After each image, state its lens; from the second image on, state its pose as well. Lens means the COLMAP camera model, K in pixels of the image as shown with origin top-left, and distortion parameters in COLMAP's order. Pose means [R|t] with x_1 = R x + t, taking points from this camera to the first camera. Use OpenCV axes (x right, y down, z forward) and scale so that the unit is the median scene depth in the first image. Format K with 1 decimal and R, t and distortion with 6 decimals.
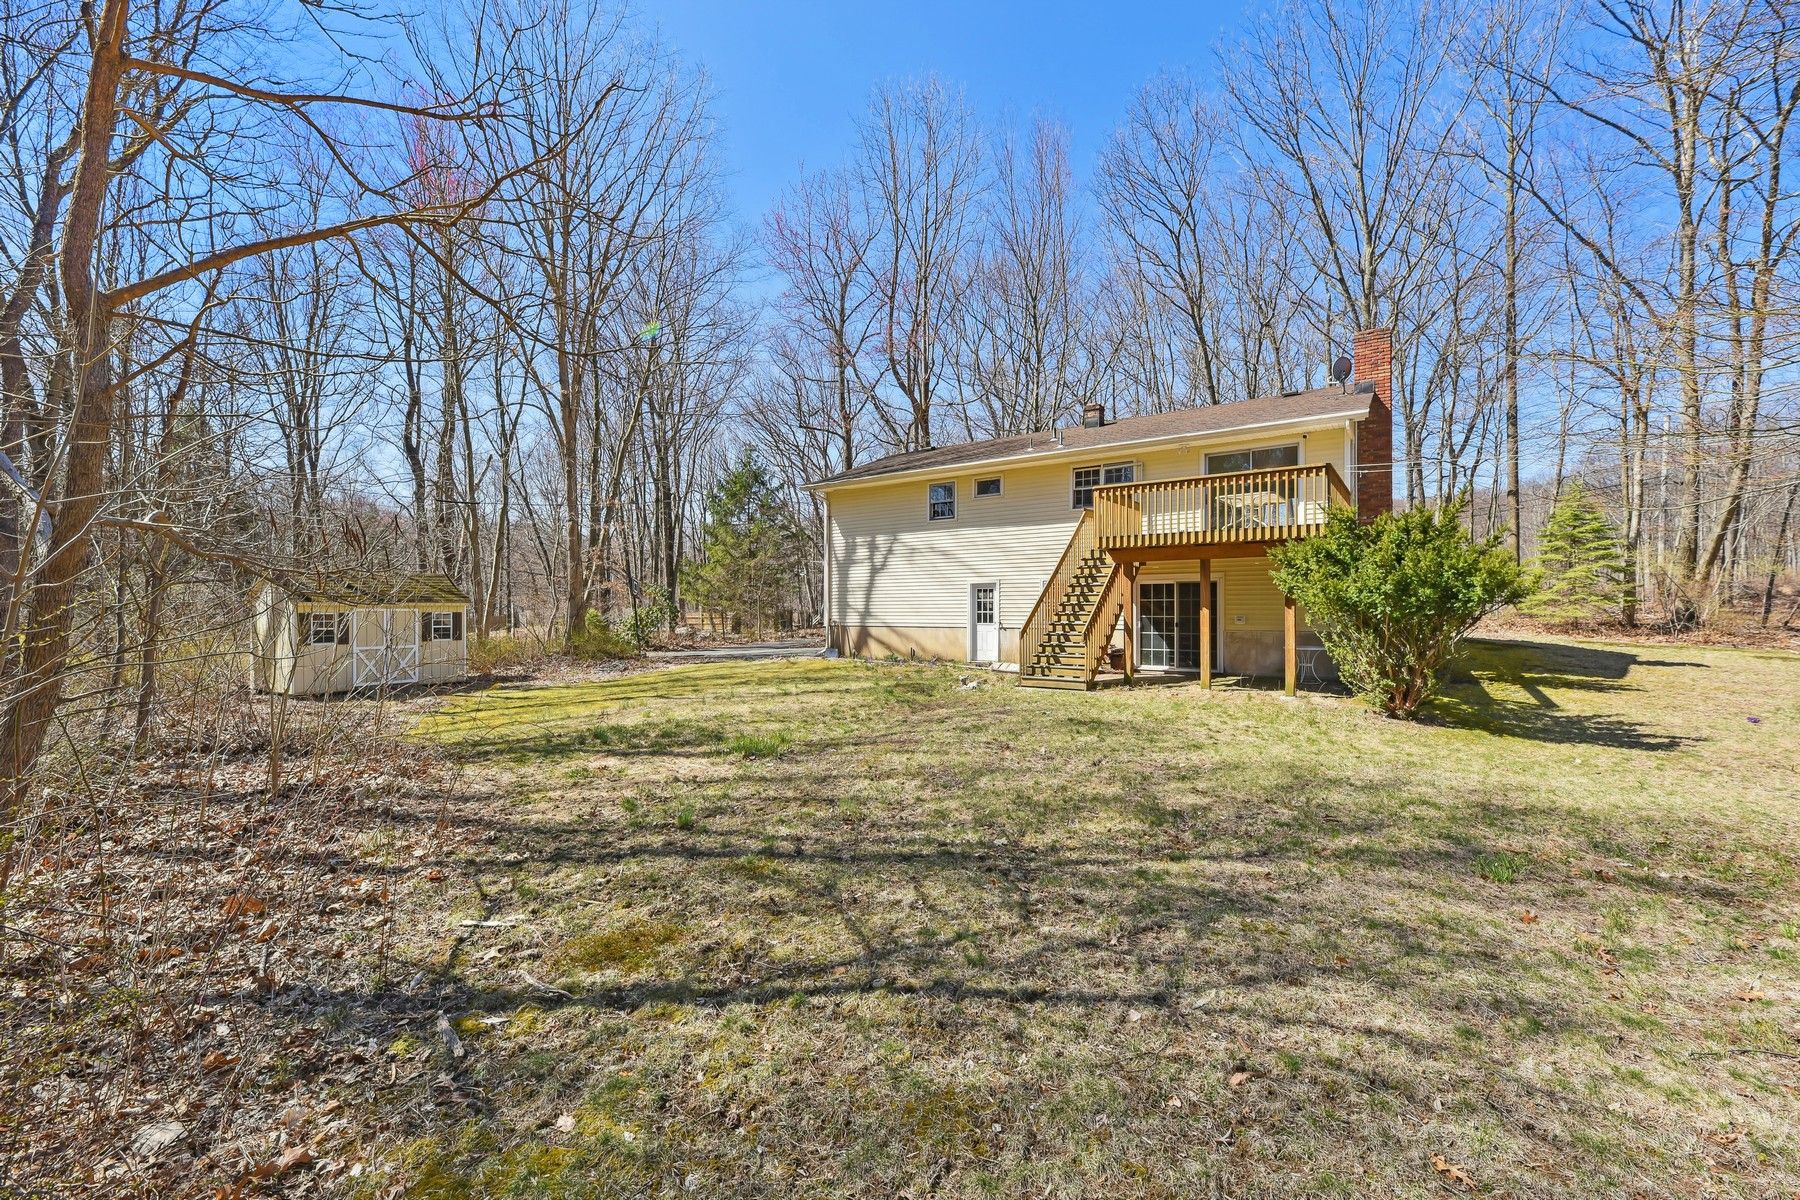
lens RADIAL K [[770.2, 0, 901.7], [0, 770.2, 606.4], [0, 0, 1]] dist [-0.003279, -0.000176]
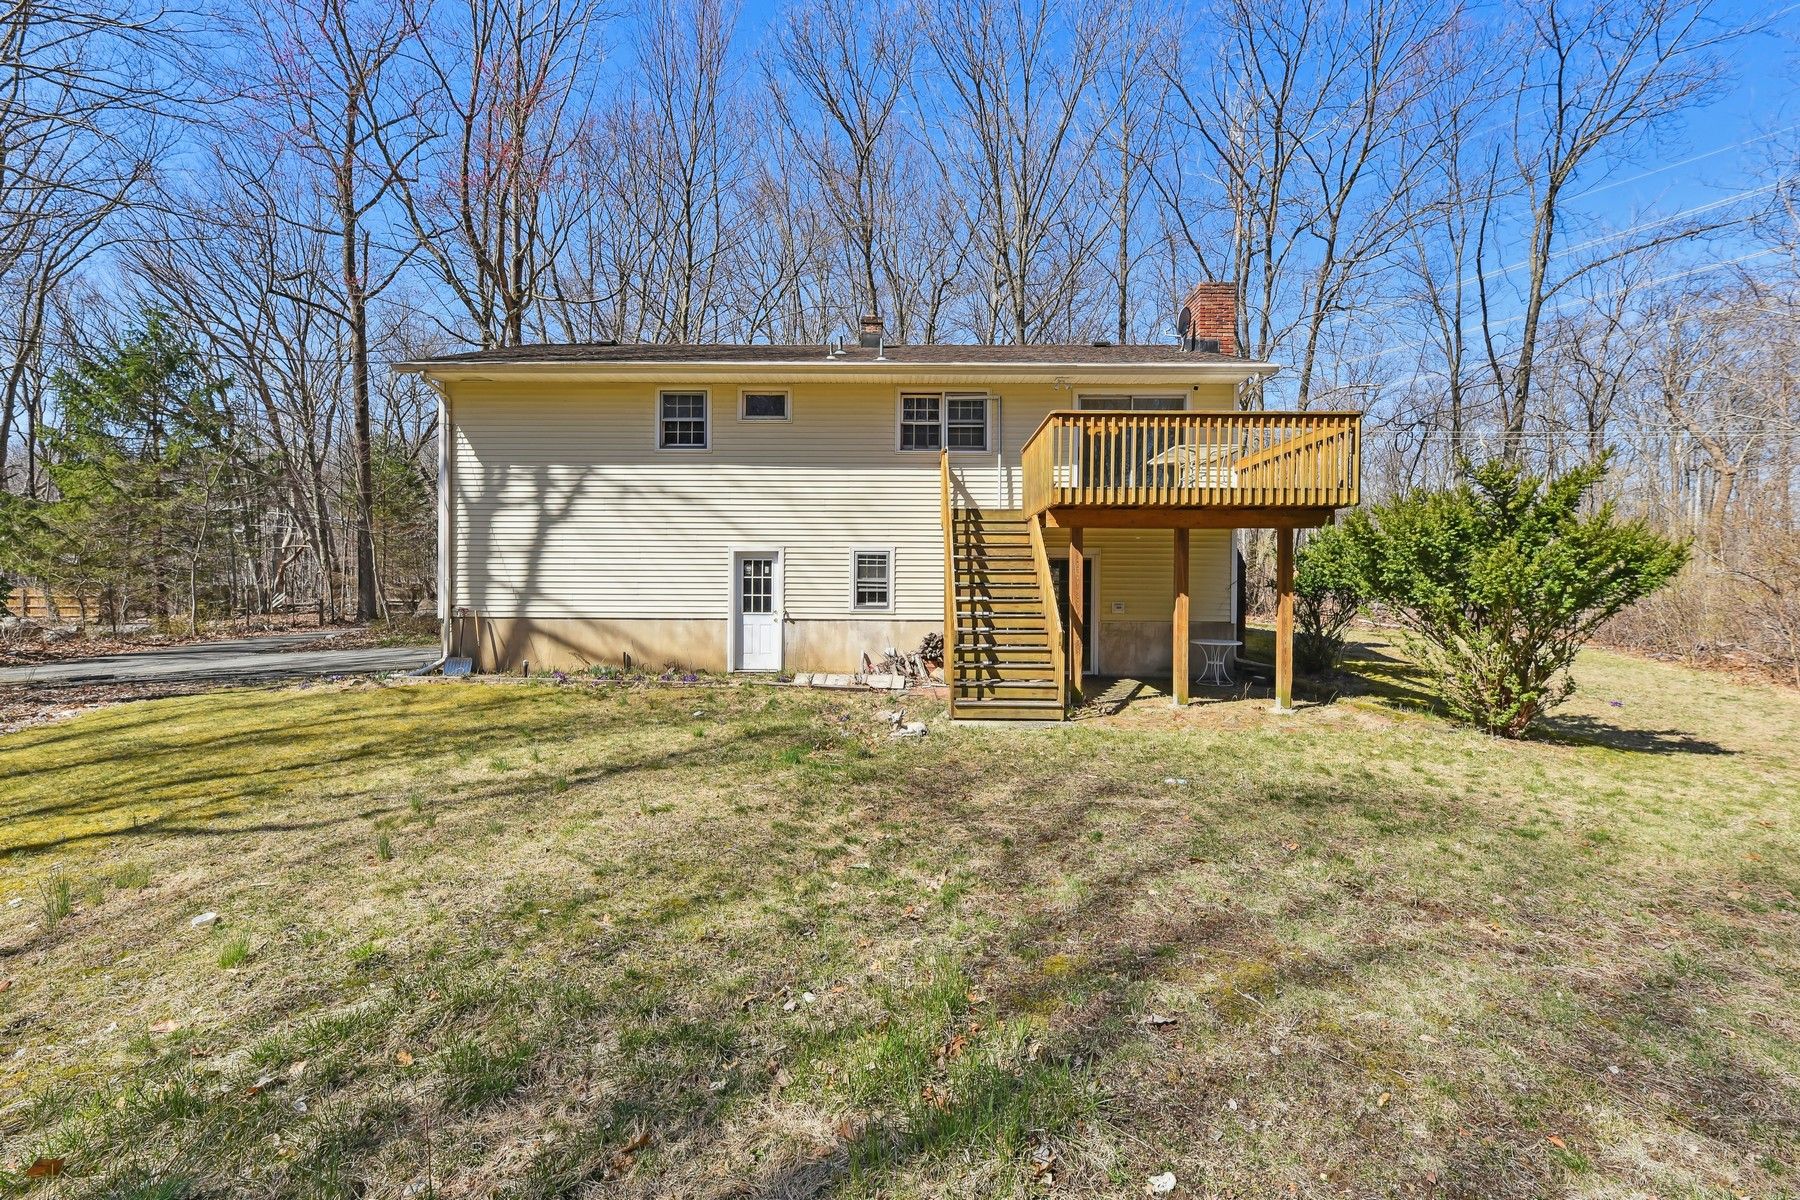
lens RADIAL K [[810.0, 0, 898.9], [0, 810.0, 604.2], [0, 0, 1]] dist [-0.011995, -0.000065]
pose [[0.816046, -0.001491, 0.577985, -0.192214], [-0.013121, 0.999691, 0.021103, -0.001235], [-0.577838, -0.024805, 0.815774, 0.362448]]
